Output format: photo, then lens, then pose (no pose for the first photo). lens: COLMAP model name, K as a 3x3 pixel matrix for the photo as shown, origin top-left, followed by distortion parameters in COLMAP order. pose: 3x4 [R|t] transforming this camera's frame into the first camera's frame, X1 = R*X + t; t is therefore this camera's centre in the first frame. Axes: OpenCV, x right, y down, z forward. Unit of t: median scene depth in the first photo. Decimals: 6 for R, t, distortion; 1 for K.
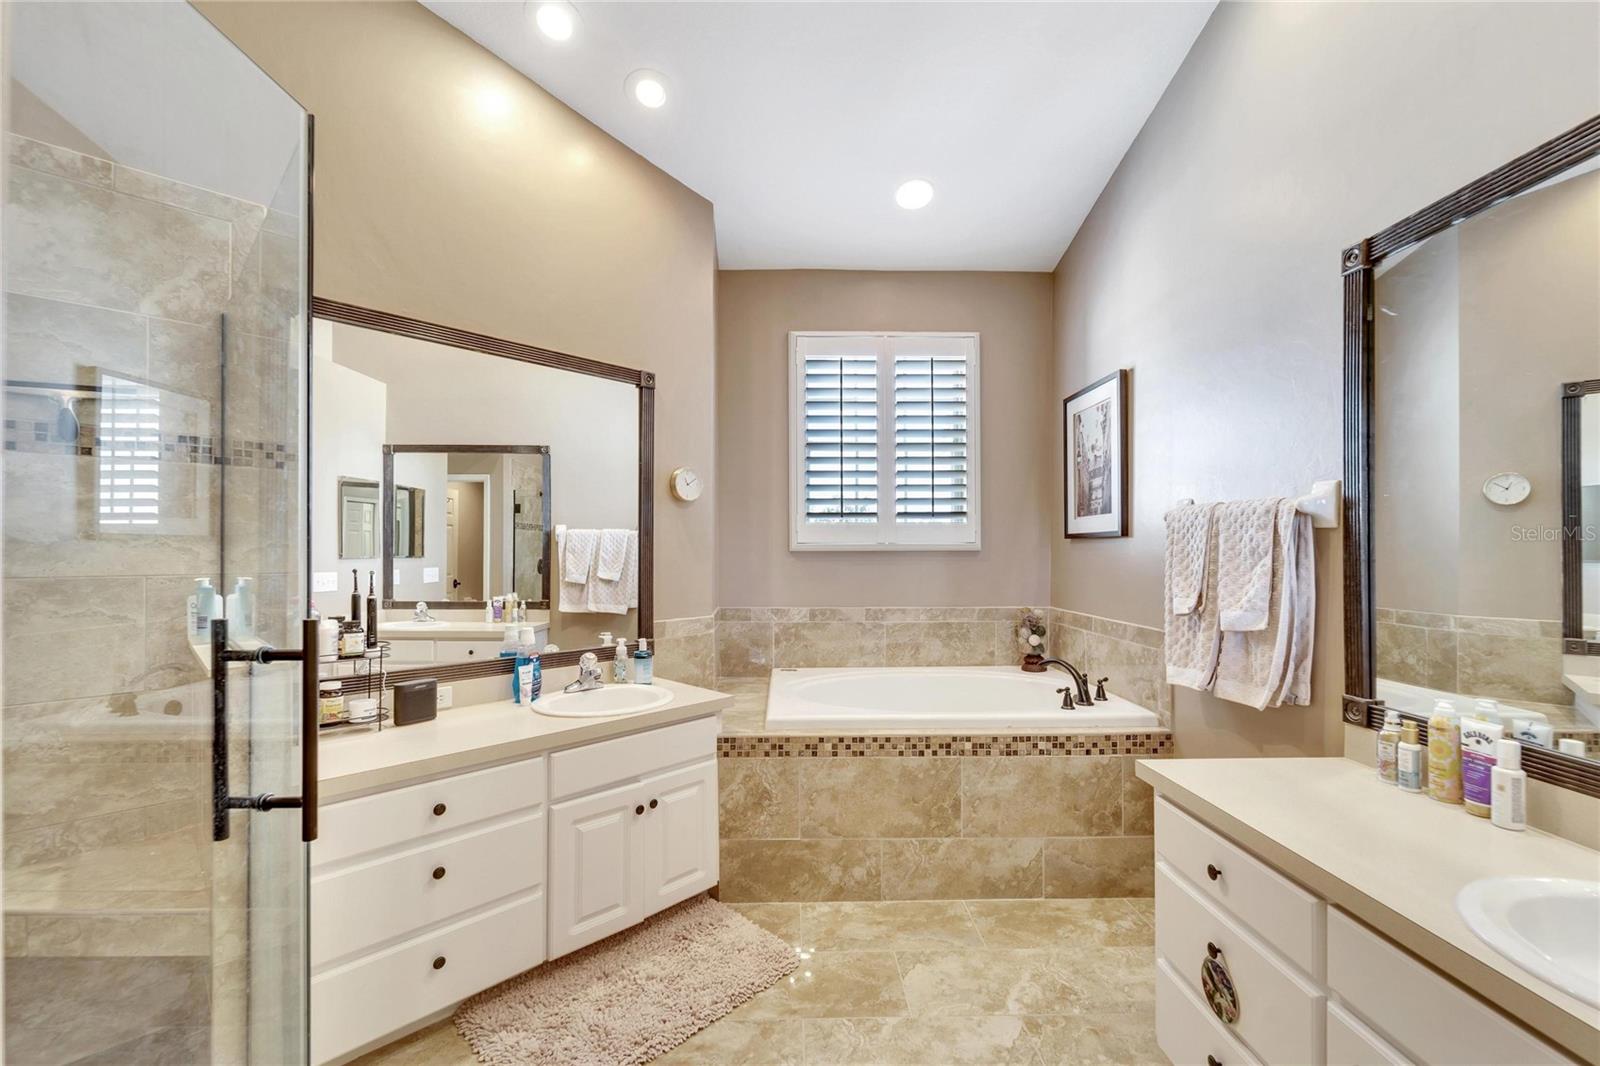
lens RADIAL K [[649.5, 0, 799.7], [0, 649.5, 547.4], [0, 0, 1]] dist [-0.000400, -0.000086]
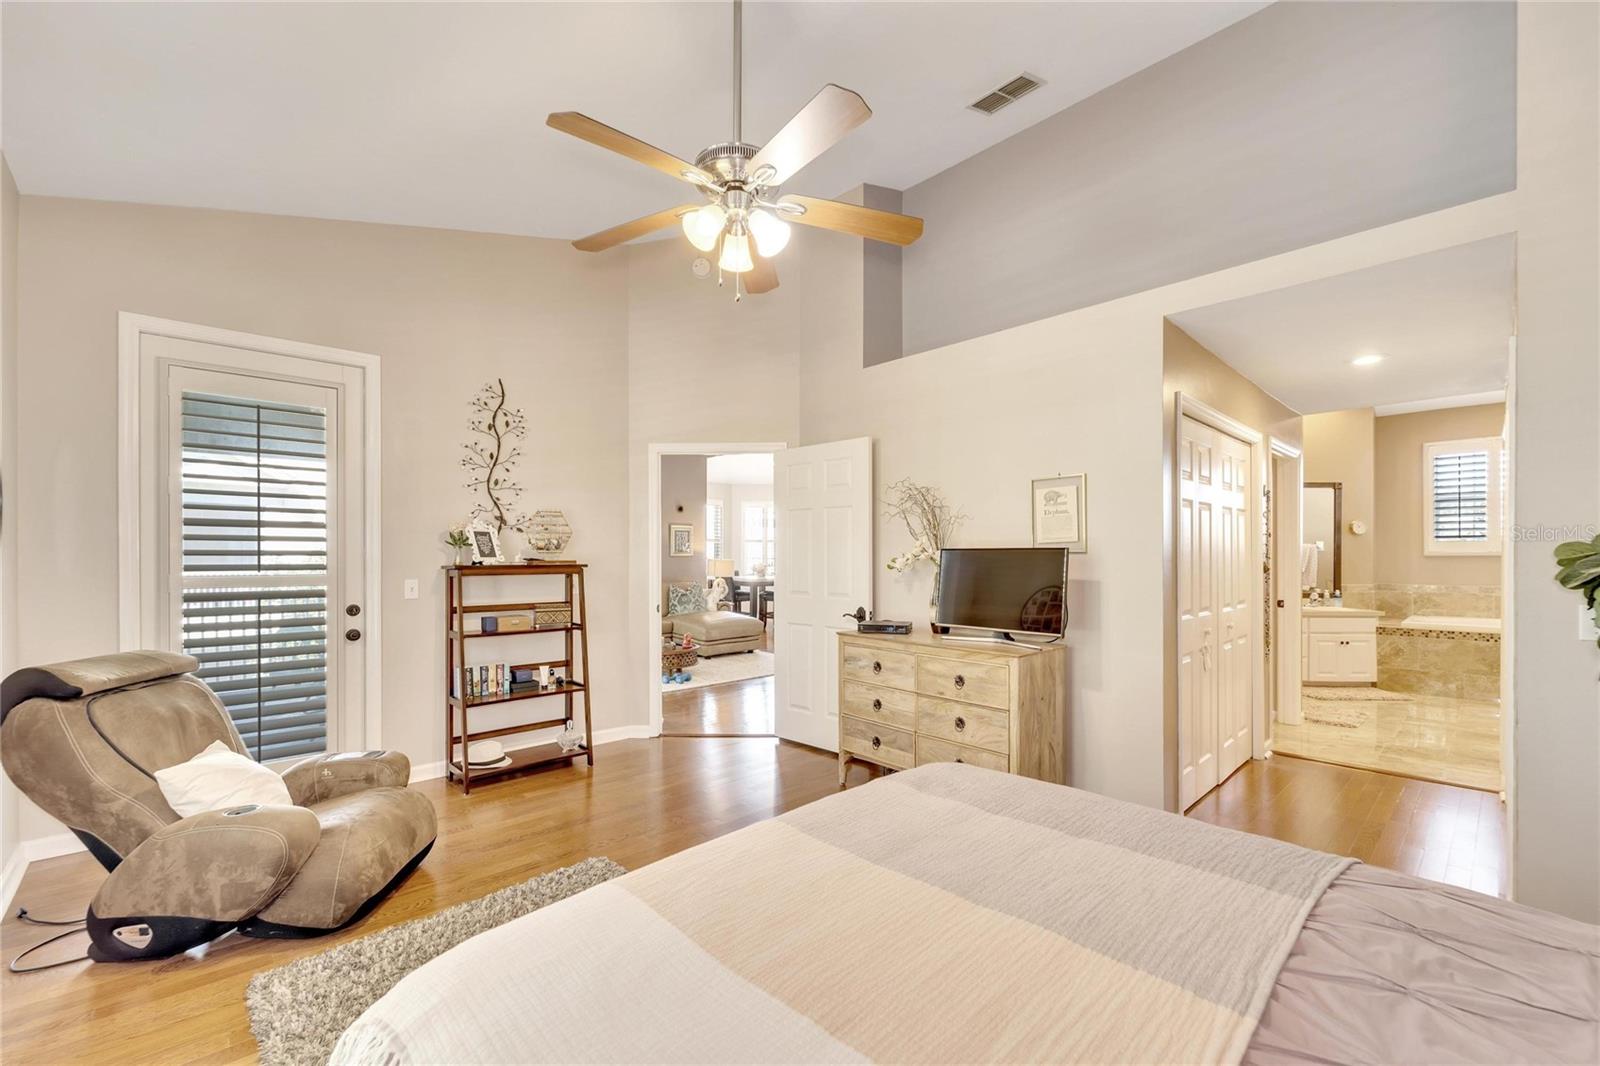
lens RADIAL K [[666.0, 0, 808.2], [0, 666.0, 551.7], [0, 0, 1]] dist [-0.000932, 0.000003]
pose [[0.679139, -0.000303, -0.734010, 0.259563], [0.002581, 0.999995, 0.001975, -0.018779], [0.734005, -0.003236, 0.679136, -2.257833]]
